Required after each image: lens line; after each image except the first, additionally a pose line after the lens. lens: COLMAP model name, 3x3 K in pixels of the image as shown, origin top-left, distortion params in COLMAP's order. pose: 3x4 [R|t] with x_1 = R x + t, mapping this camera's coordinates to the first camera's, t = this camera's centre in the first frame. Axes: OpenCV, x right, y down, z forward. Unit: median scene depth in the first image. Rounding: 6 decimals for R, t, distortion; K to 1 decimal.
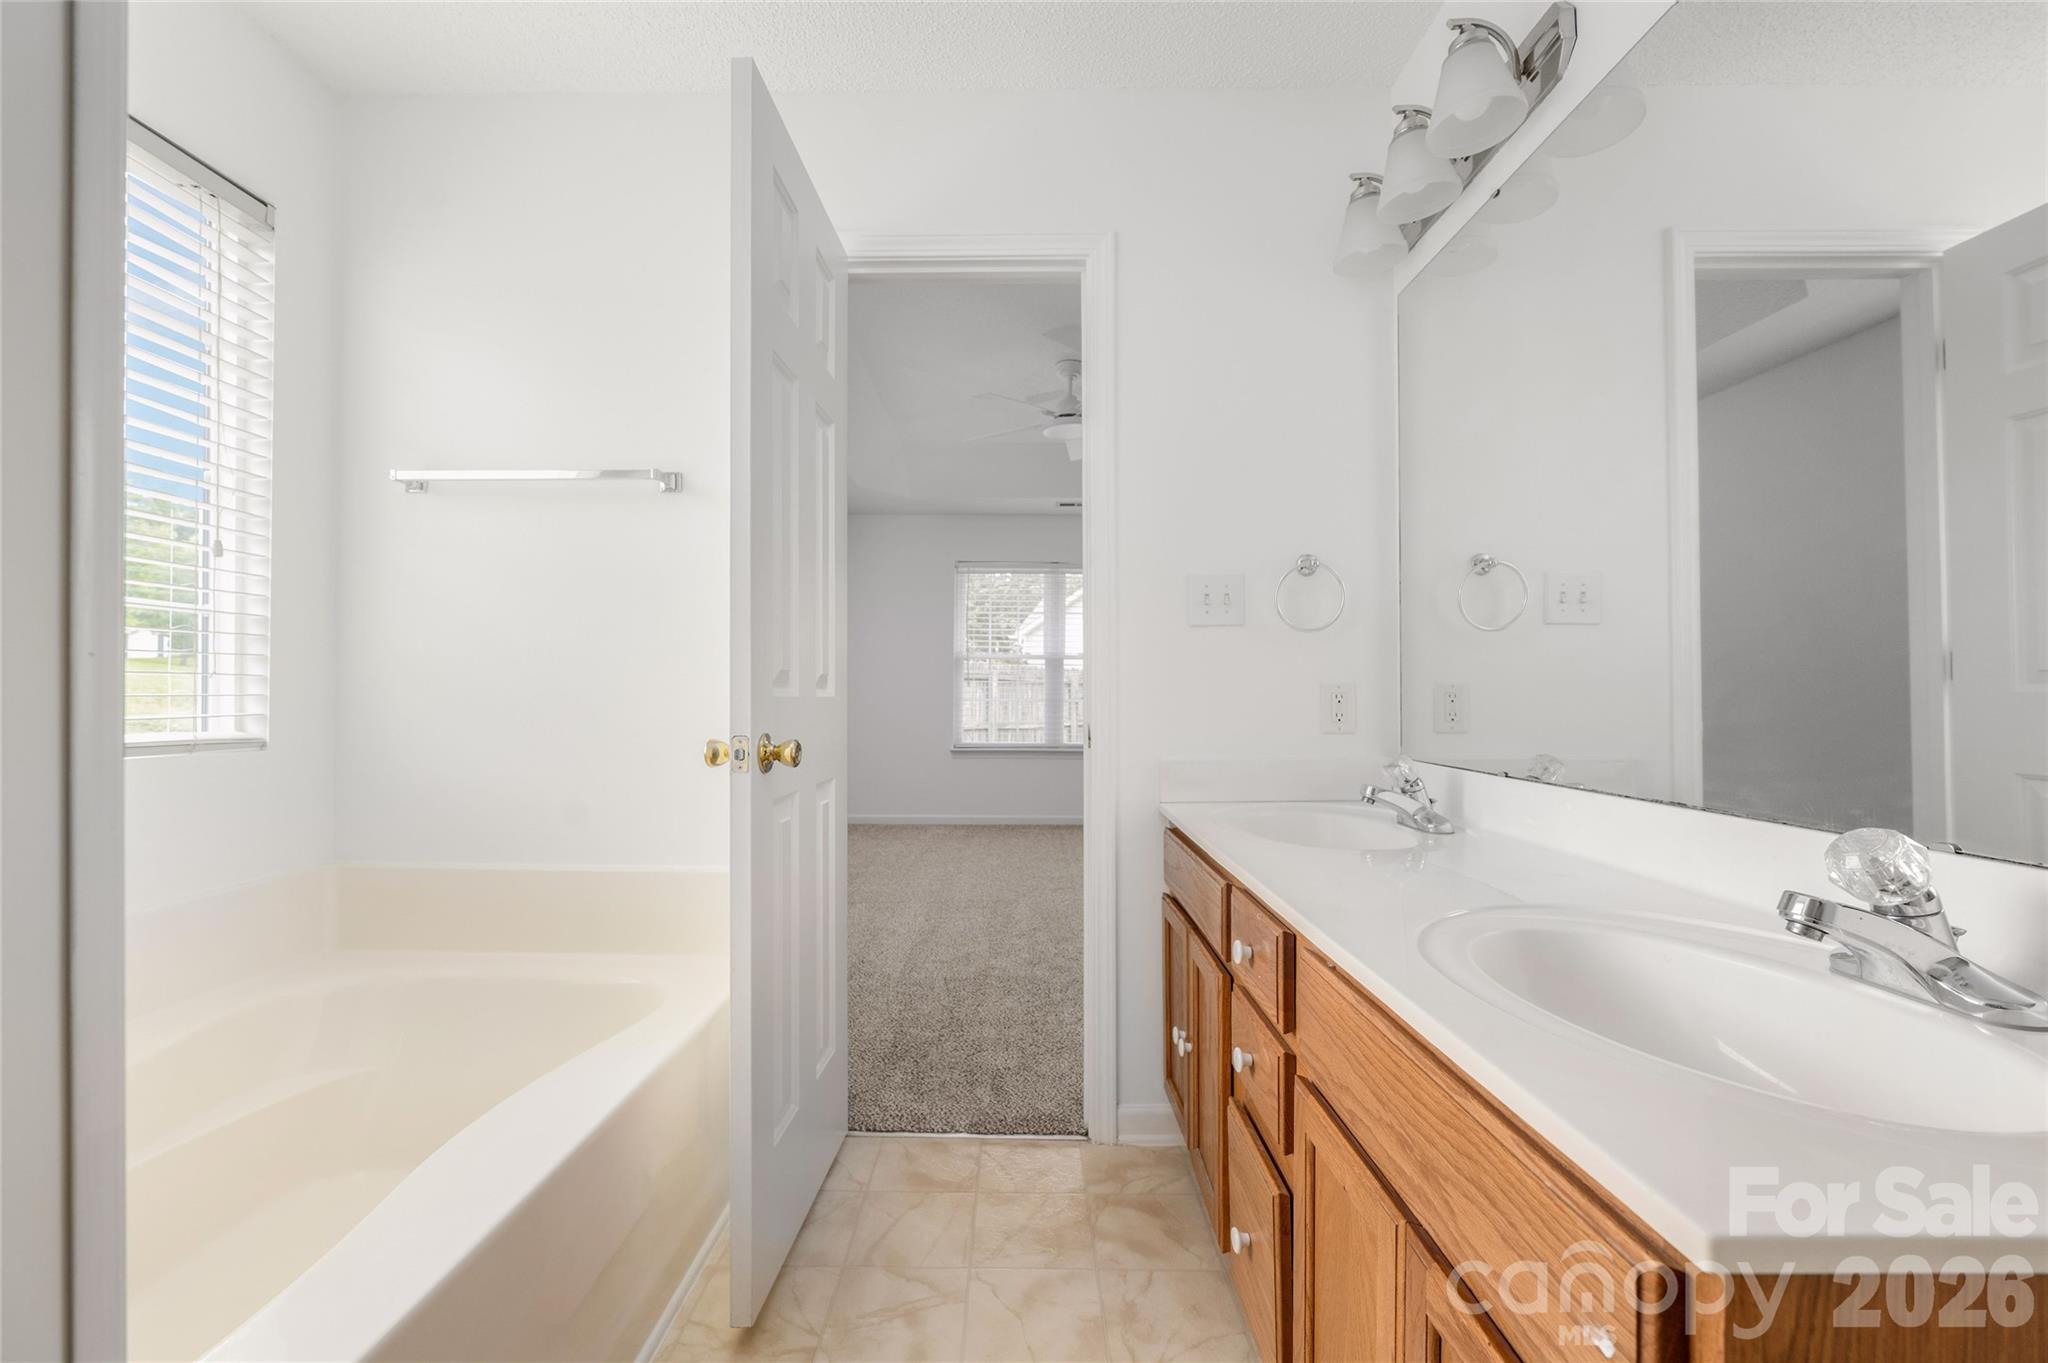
lens RADIAL K [[836.5, 0, 1022.7], [0, 836.5, 693.2], [0, 0, 1]] dist [0.000839, 0.000242]
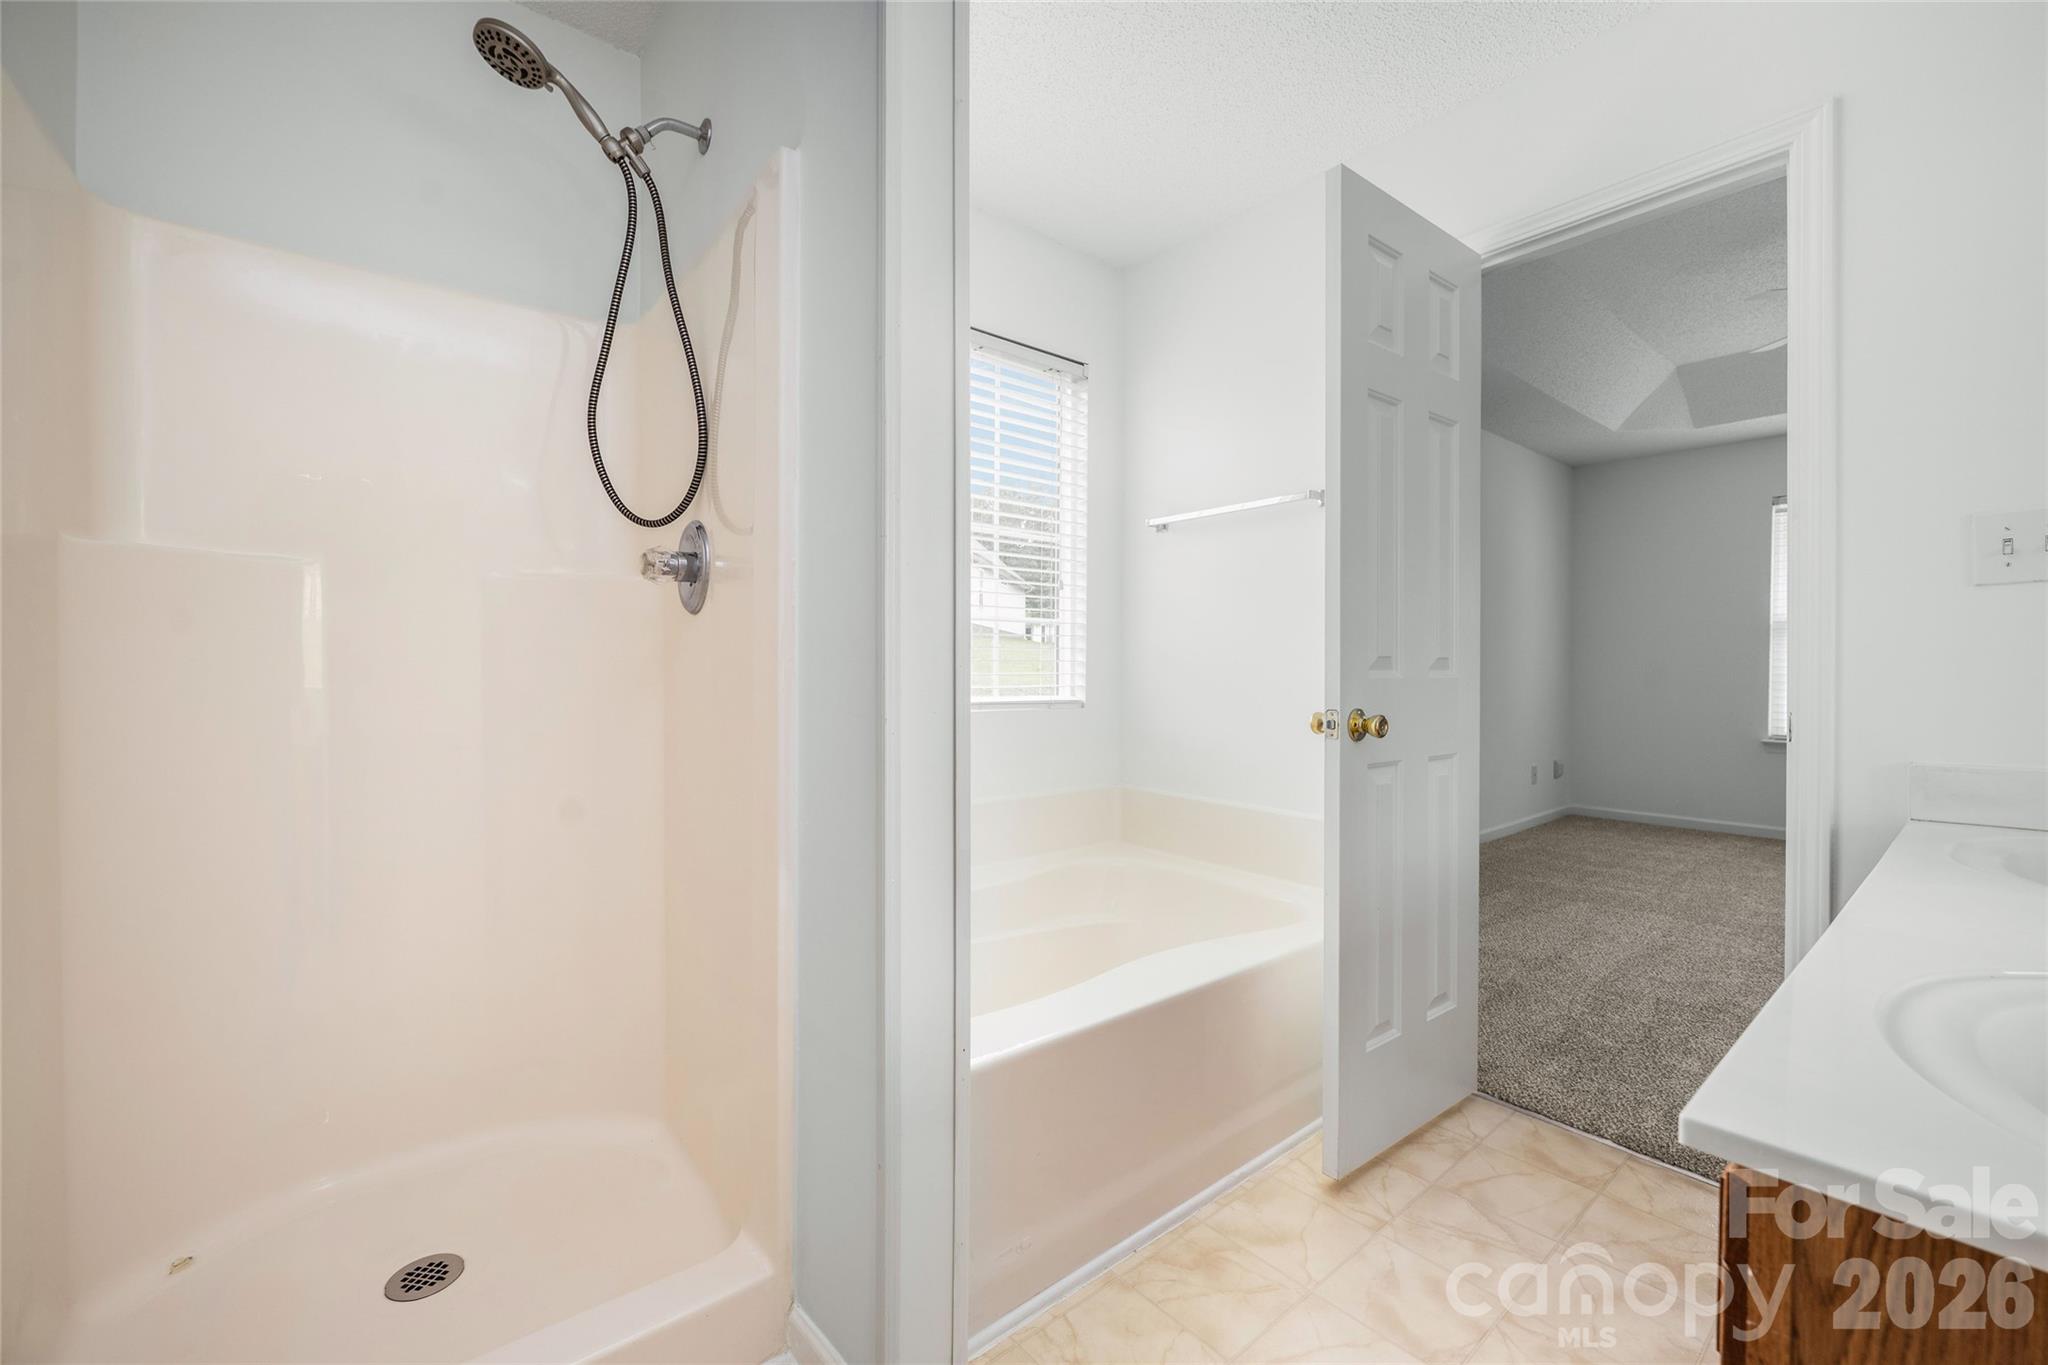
lens RADIAL K [[858.5, 0, 1024.7], [0, 858.5, 677.5], [0, 0, 1]] dist [-0.000754, -0.000147]
pose [[0.647997, 0.007929, -0.761601, 0.263073], [0.001190, 0.999934, 0.011422, -0.009518], [0.761642, -0.008308, 0.647945, -0.140807]]
